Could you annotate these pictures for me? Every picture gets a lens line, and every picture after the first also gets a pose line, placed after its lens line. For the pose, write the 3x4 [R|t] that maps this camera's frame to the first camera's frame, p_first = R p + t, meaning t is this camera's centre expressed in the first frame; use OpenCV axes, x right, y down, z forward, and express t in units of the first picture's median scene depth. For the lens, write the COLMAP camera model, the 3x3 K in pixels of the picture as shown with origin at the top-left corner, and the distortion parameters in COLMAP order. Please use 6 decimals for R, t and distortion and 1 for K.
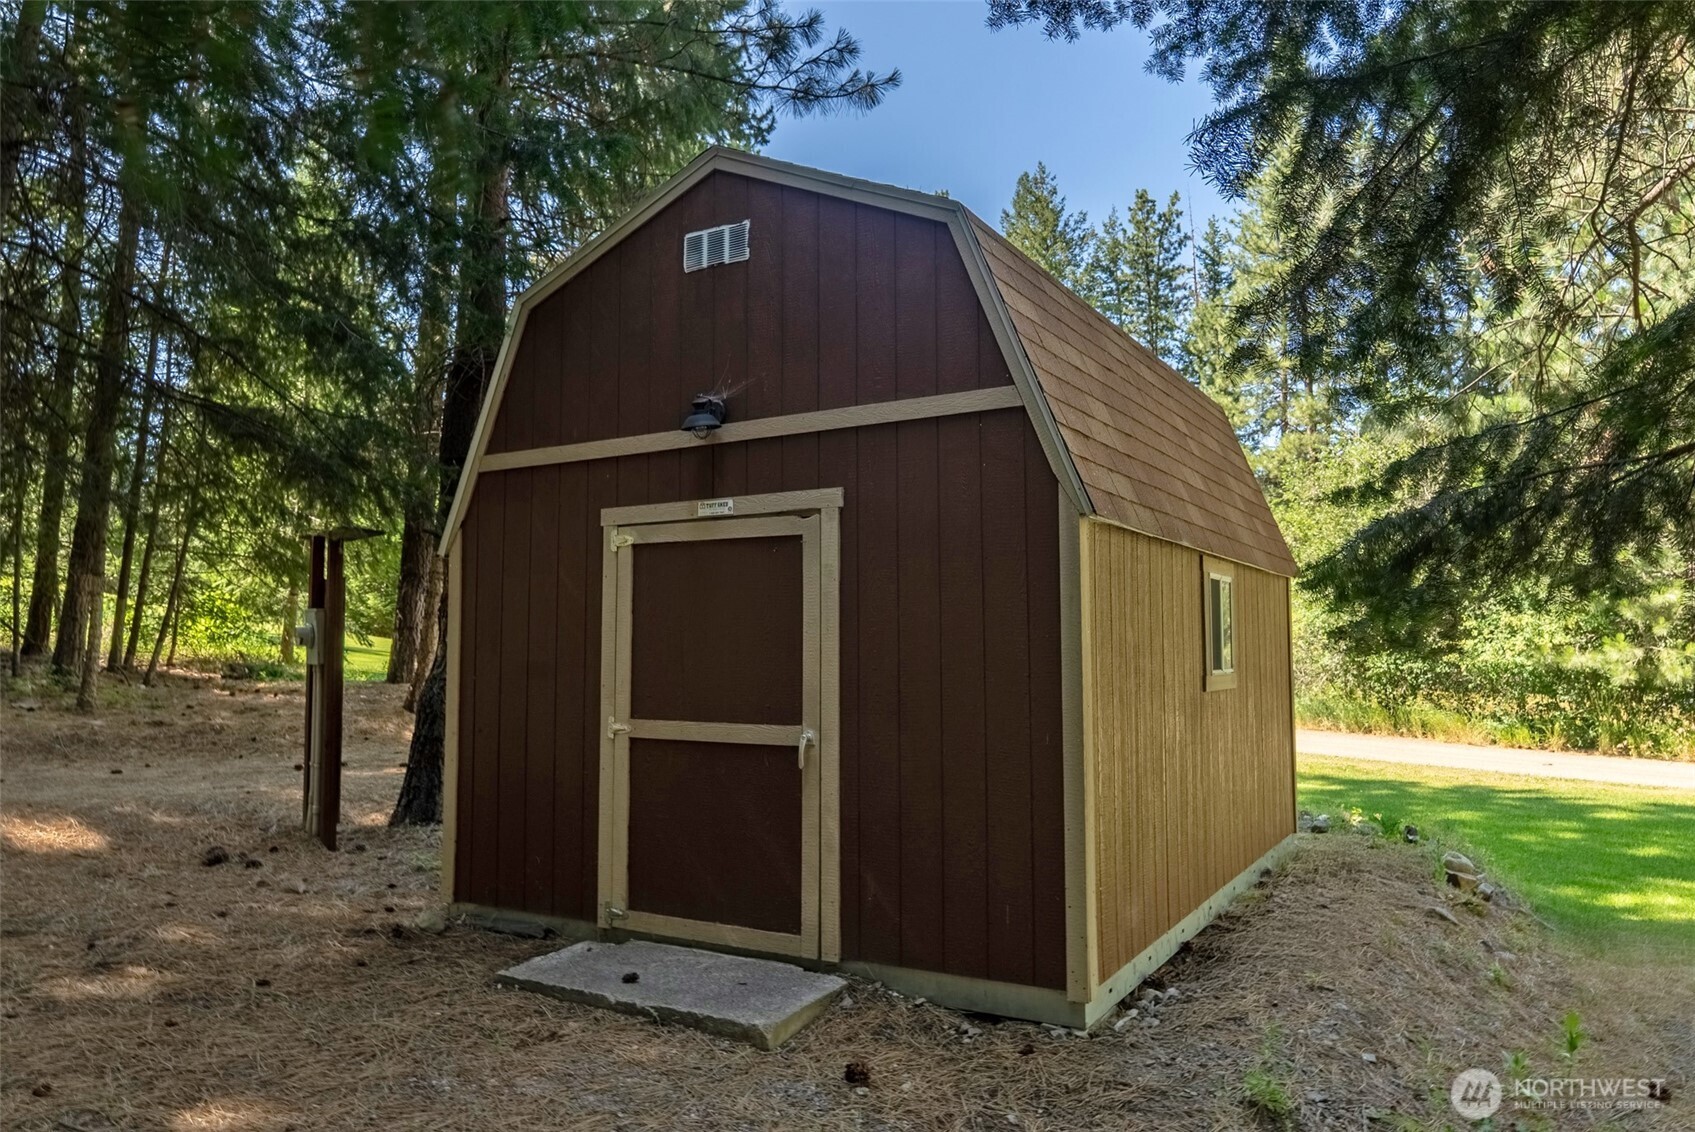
lens RADIAL K [[1157.3, 0, 847.9], [0, 1157.3, 565.3], [0, 0, 1]] dist [-0.006383, -0.010953]
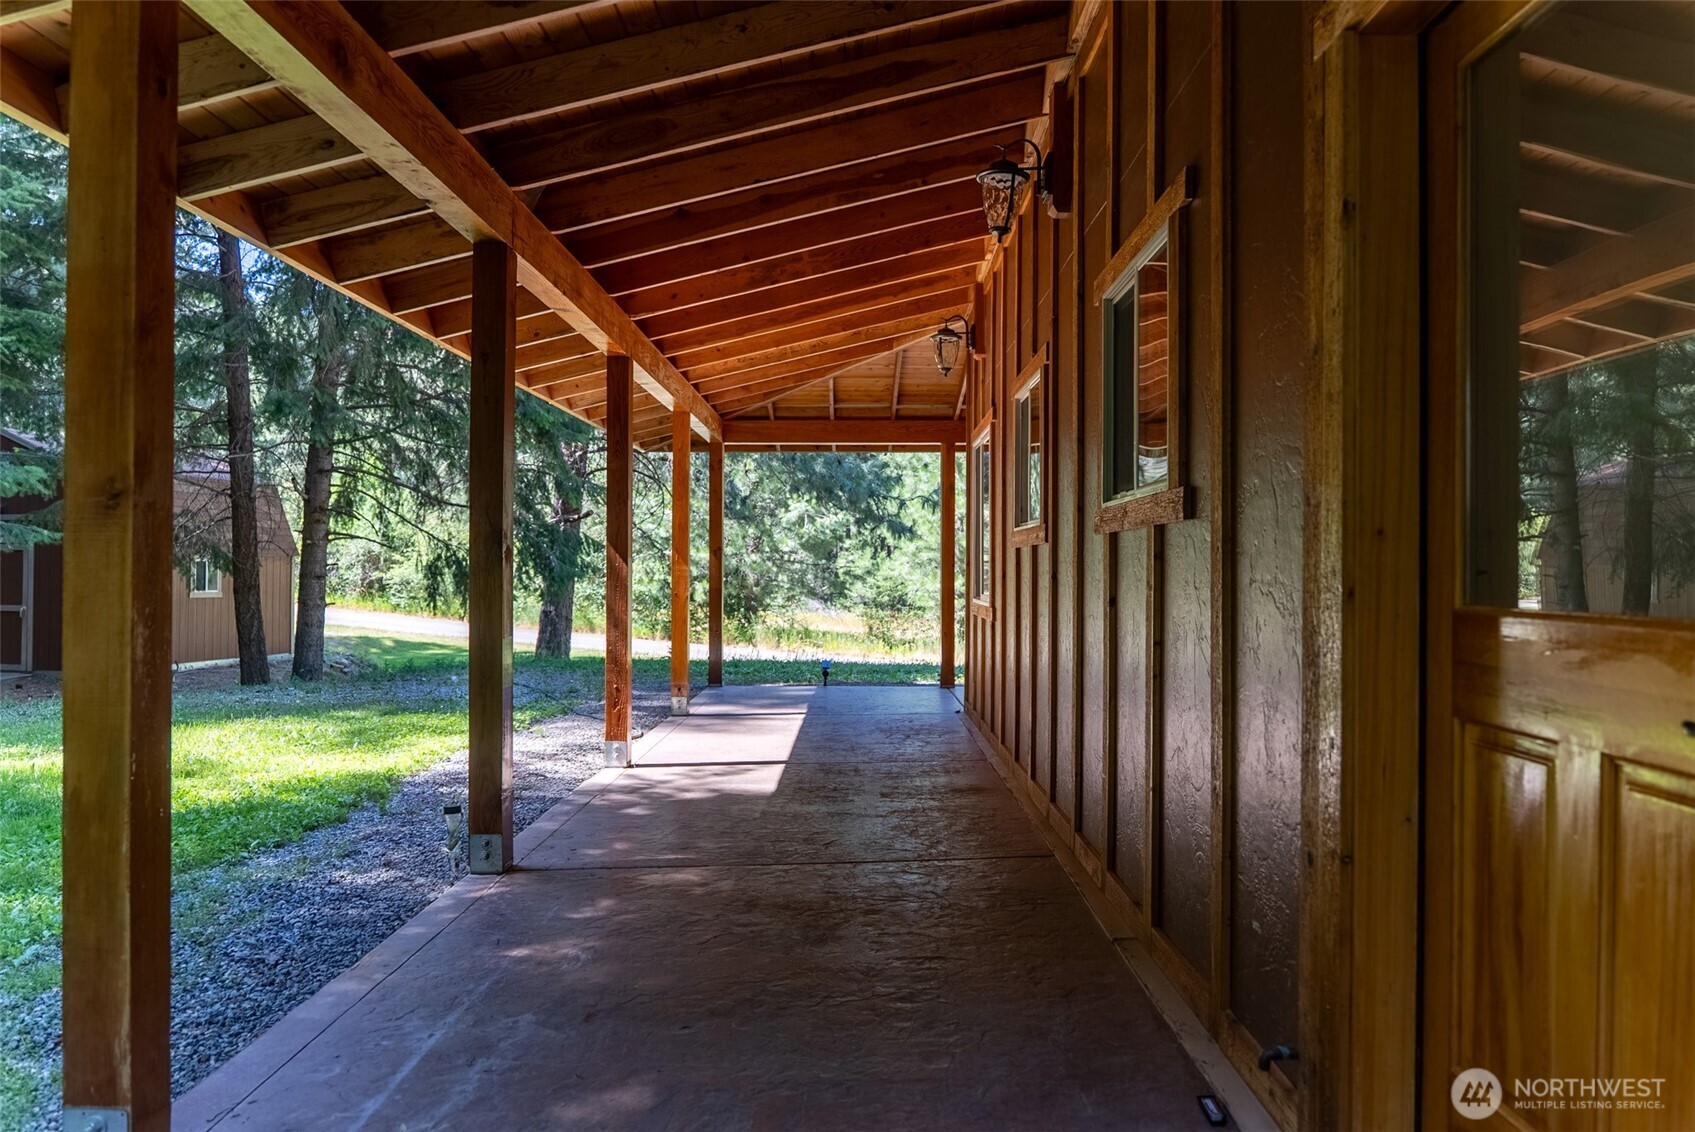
lens RADIAL K [[1157.3, 0, 841.8], [0, 1157.3, 568.5], [0, 0, 1]] dist [-0.006383, -0.010953]
pose [[0.938168, 0.014950, 0.345856, 1.008478], [-0.038735, 0.997327, 0.061961, -0.265669], [-0.344005, -0.071527, 0.936240, -2.889649]]
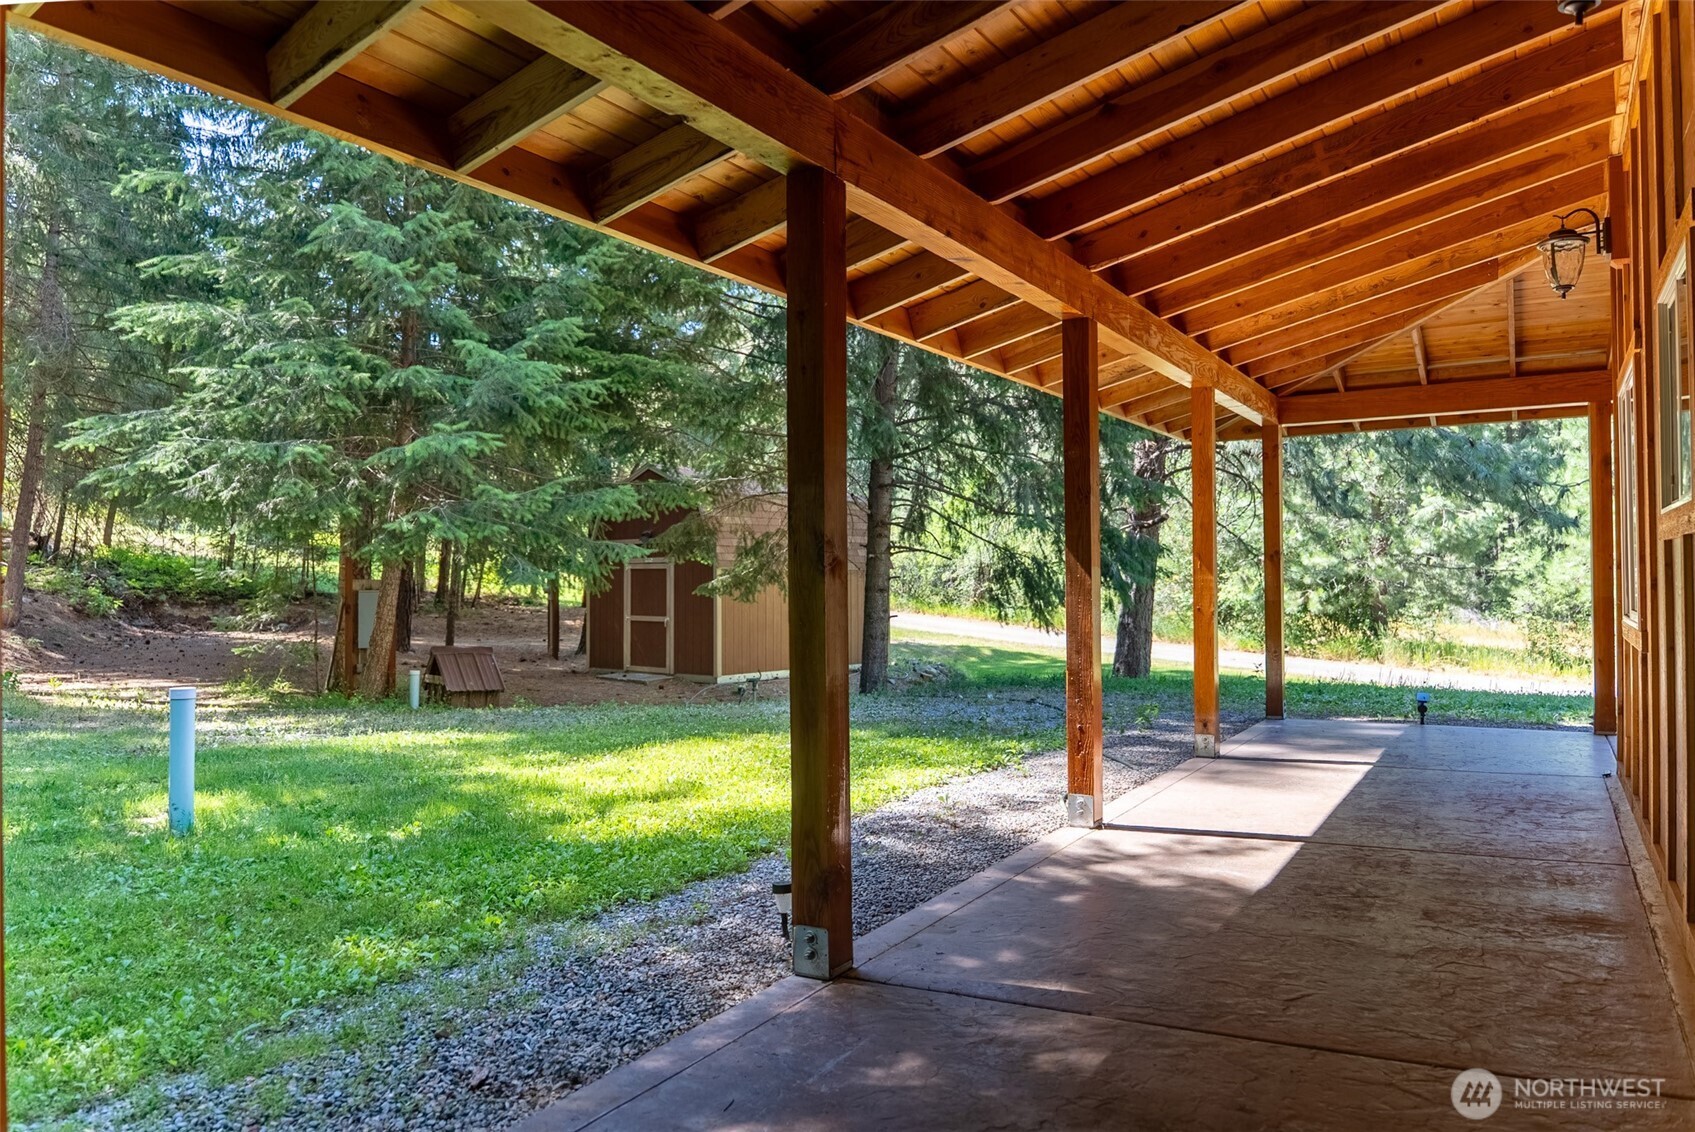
lens RADIAL K [[1157.3, 0, 858.0], [0, 1157.3, 570.0], [0, 0, 1]] dist [-0.006383, -0.010953]
pose [[0.986450, -0.000473, -0.164063, 1.195076], [0.011062, 0.997912, 0.063637, -0.254167], [0.163690, -0.064589, 0.984395, -2.654387]]
